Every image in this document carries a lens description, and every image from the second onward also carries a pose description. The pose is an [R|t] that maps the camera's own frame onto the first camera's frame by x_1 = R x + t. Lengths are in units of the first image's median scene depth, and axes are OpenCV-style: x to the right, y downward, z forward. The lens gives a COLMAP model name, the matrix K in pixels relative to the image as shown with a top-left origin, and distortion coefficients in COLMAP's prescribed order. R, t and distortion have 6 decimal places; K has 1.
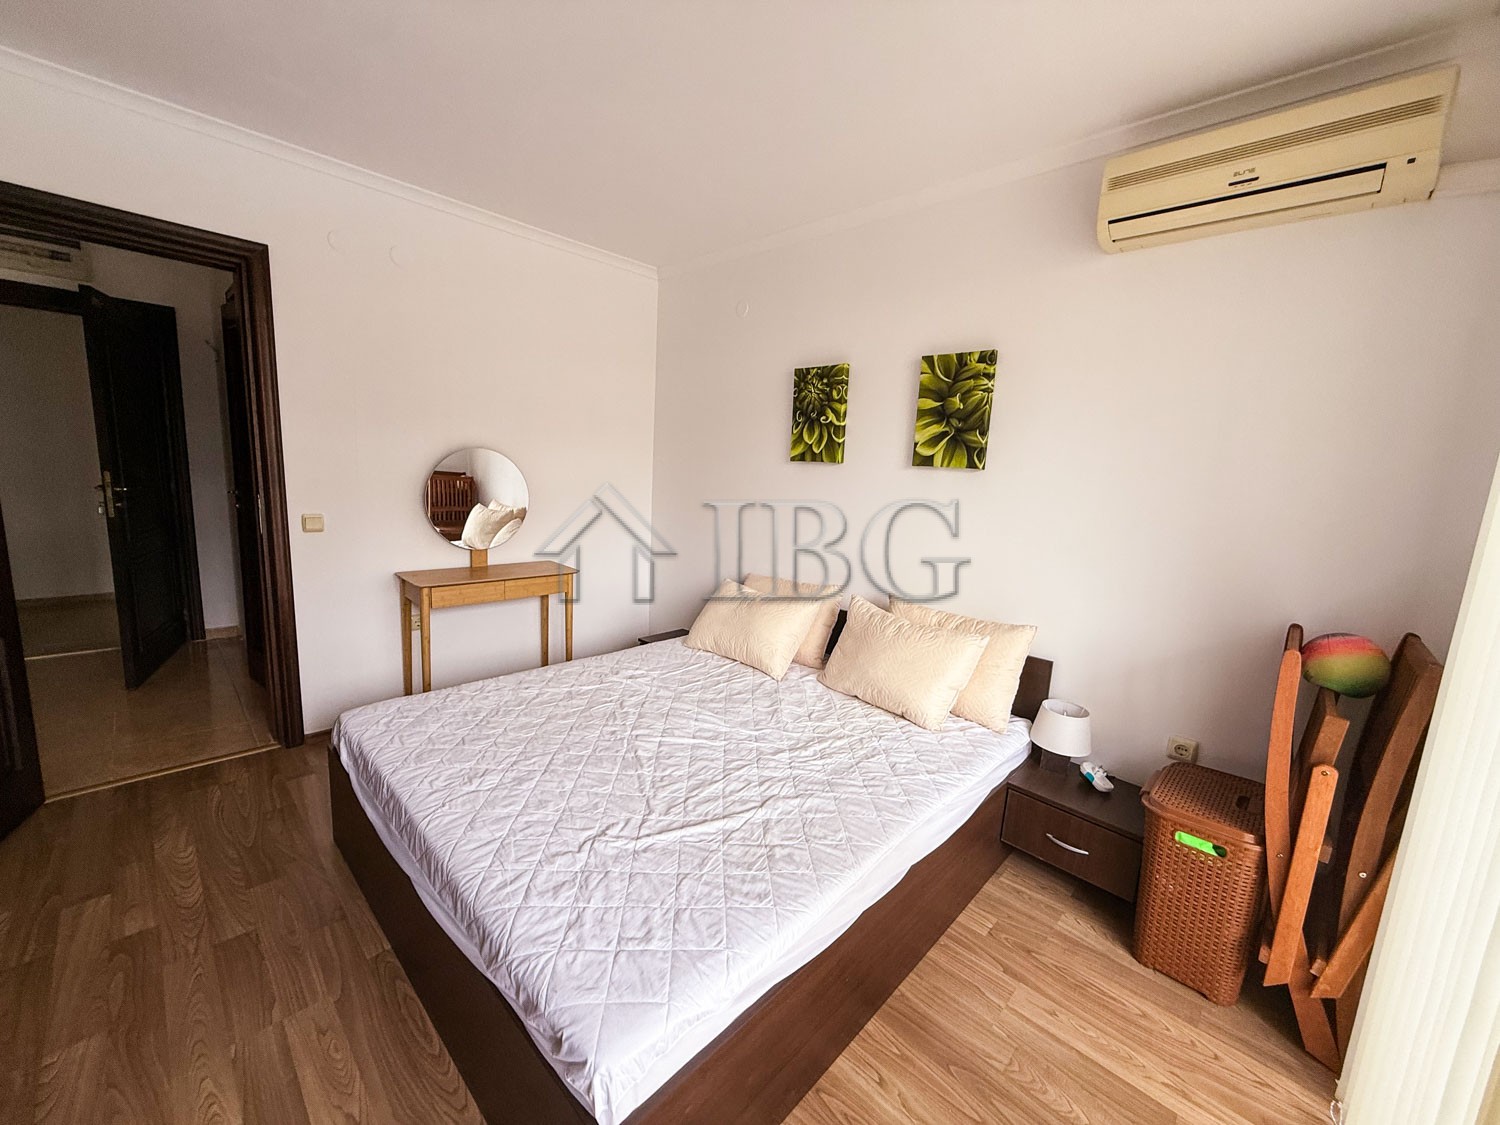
lens RADIAL K [[595.3, 0, 746.7], [0, 595.3, 561.9], [0, 0, 1]] dist [0.000784, -0.000565]
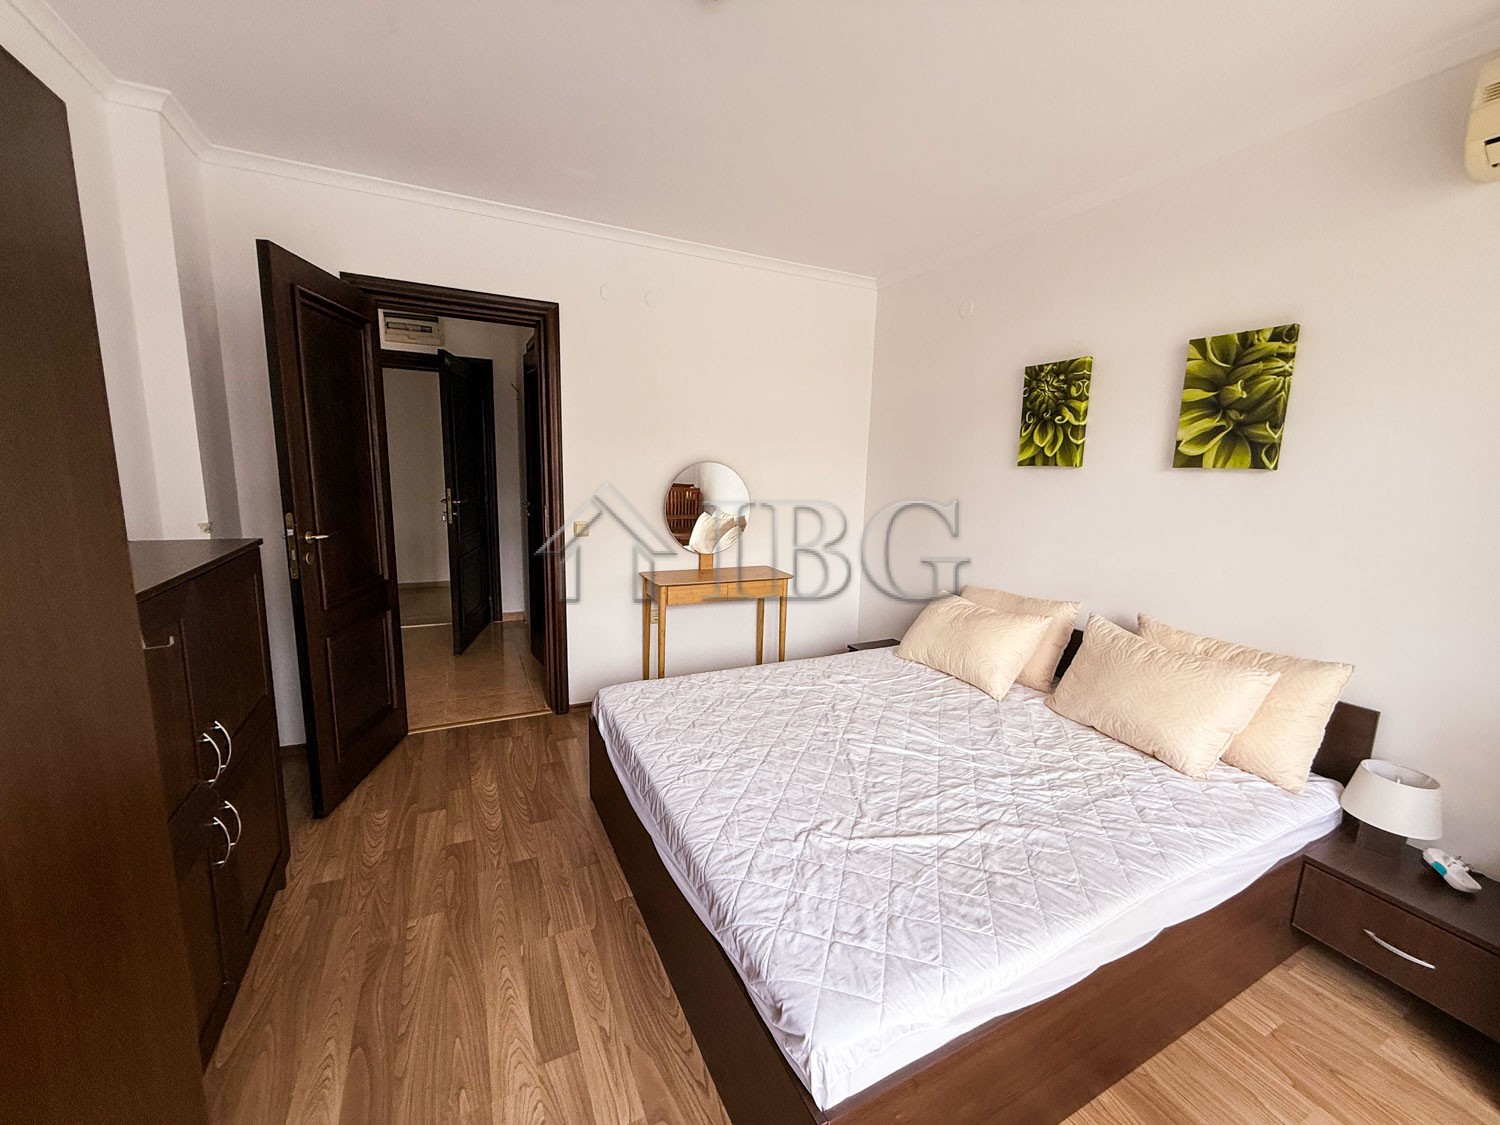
lens RADIAL K [[595.3, 0, 746.7], [0, 595.3, 561.9], [0, 0, 1]] dist [0.000784, -0.000565]
pose [[0.941833, 0.025827, -0.335086, -0.012163], [-0.030501, 0.999497, -0.008692, 0.001775], [0.334693, 0.018407, 0.942147, -0.019881]]
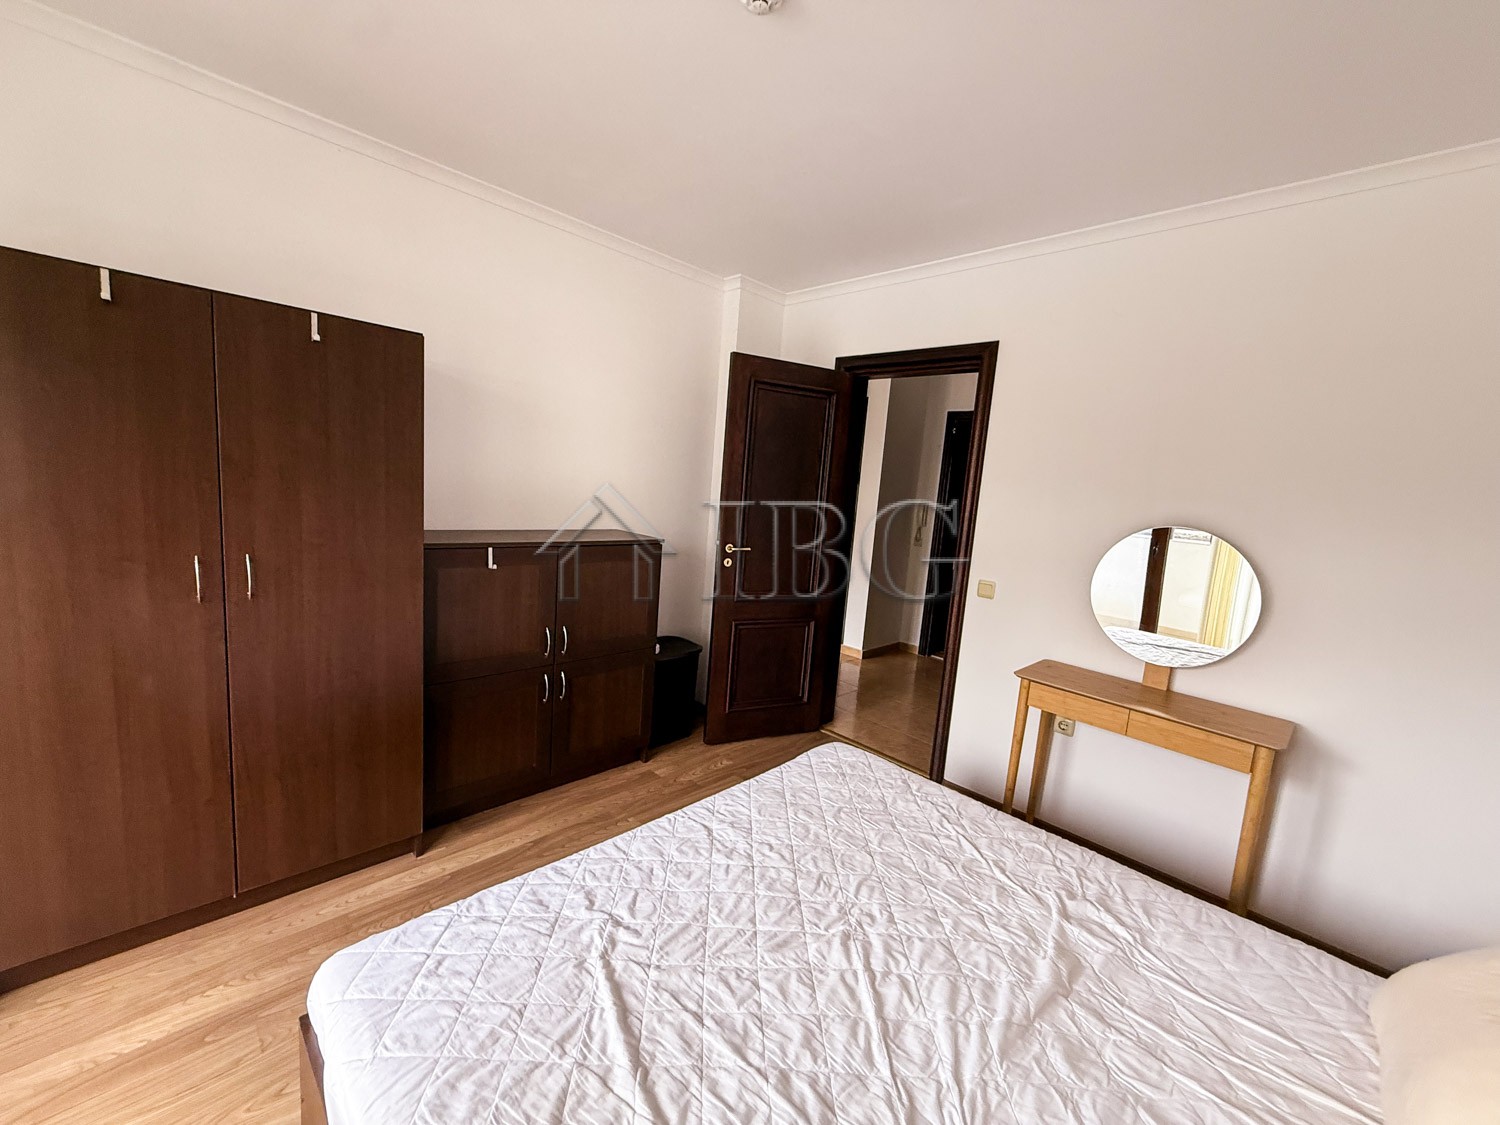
lens RADIAL K [[595.3, 0, 746.7], [0, 595.3, 561.9], [0, 0, 1]] dist [0.000784, -0.000565]
pose [[-0.011004, 0.078455, -0.996857, 0.350046], [-0.238899, 0.967841, 0.078808, -0.103360], [0.970982, 0.239015, 0.008093, 0.628164]]
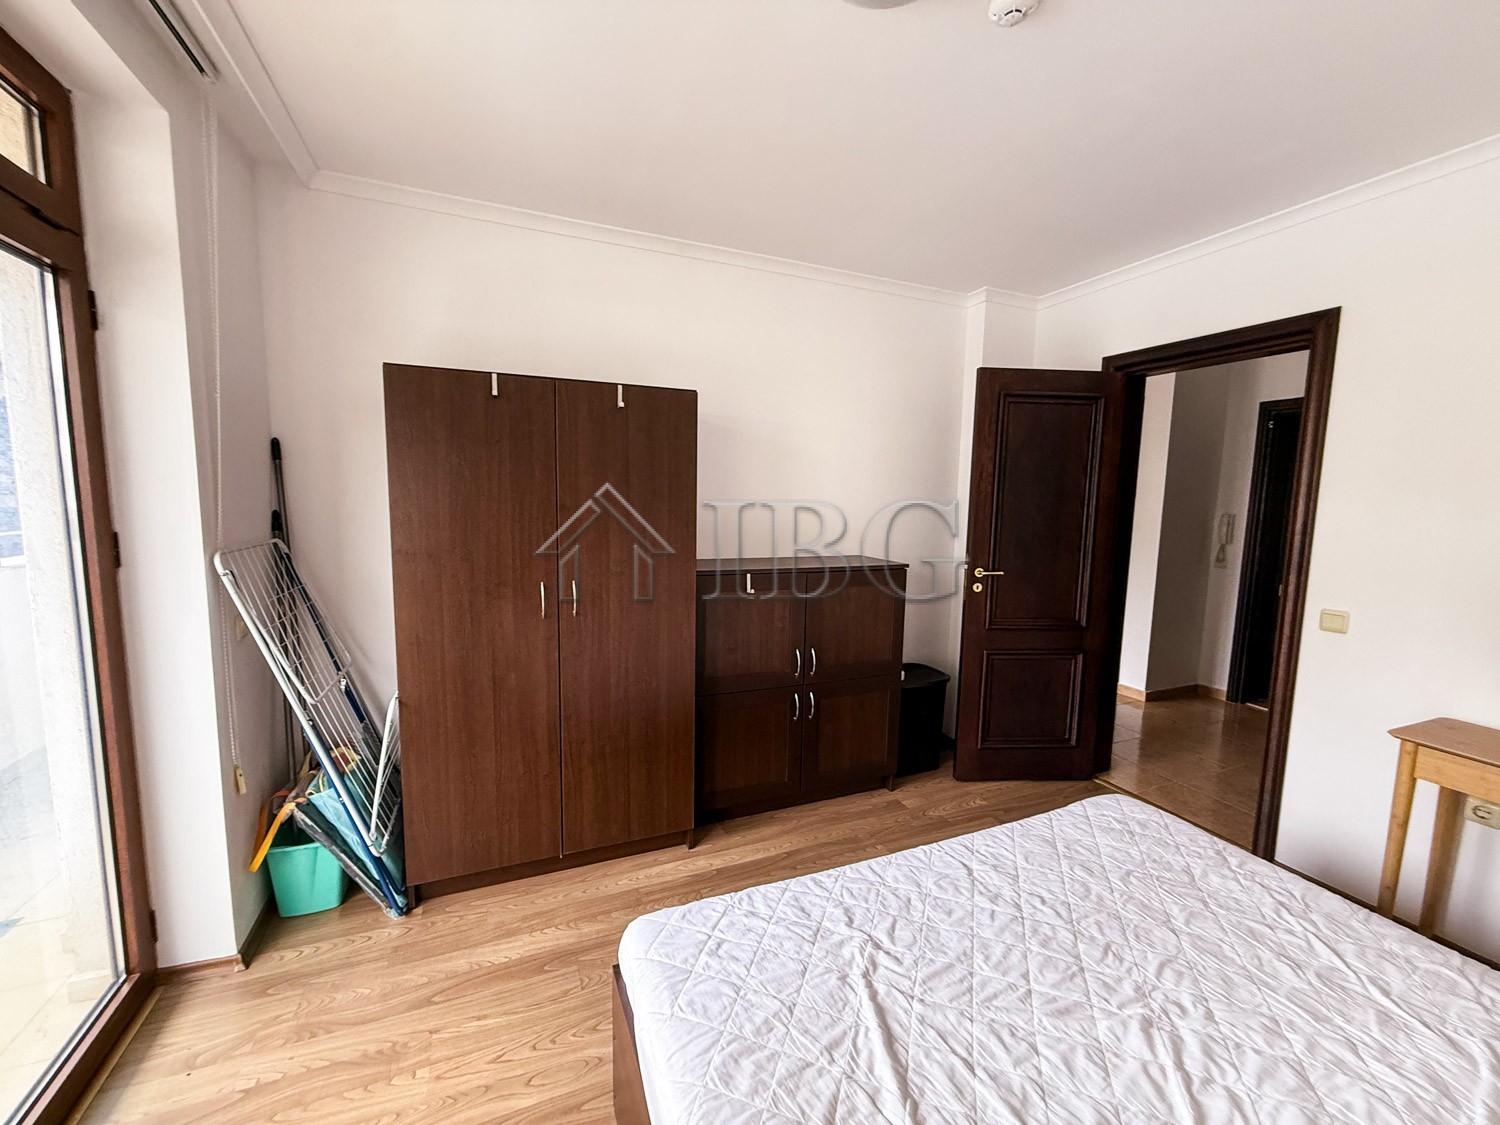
lens RADIAL K [[594.8, 0, 746.7], [0, 594.8, 562.1], [0, 0, 1]] dist [0.000664, -0.000209]
pose [[-0.387830, 0.037923, -0.920950, 0.369240], [-0.190288, 0.974335, 0.120256, -0.098231], [0.901875, 0.221885, -0.370660, 0.613370]]
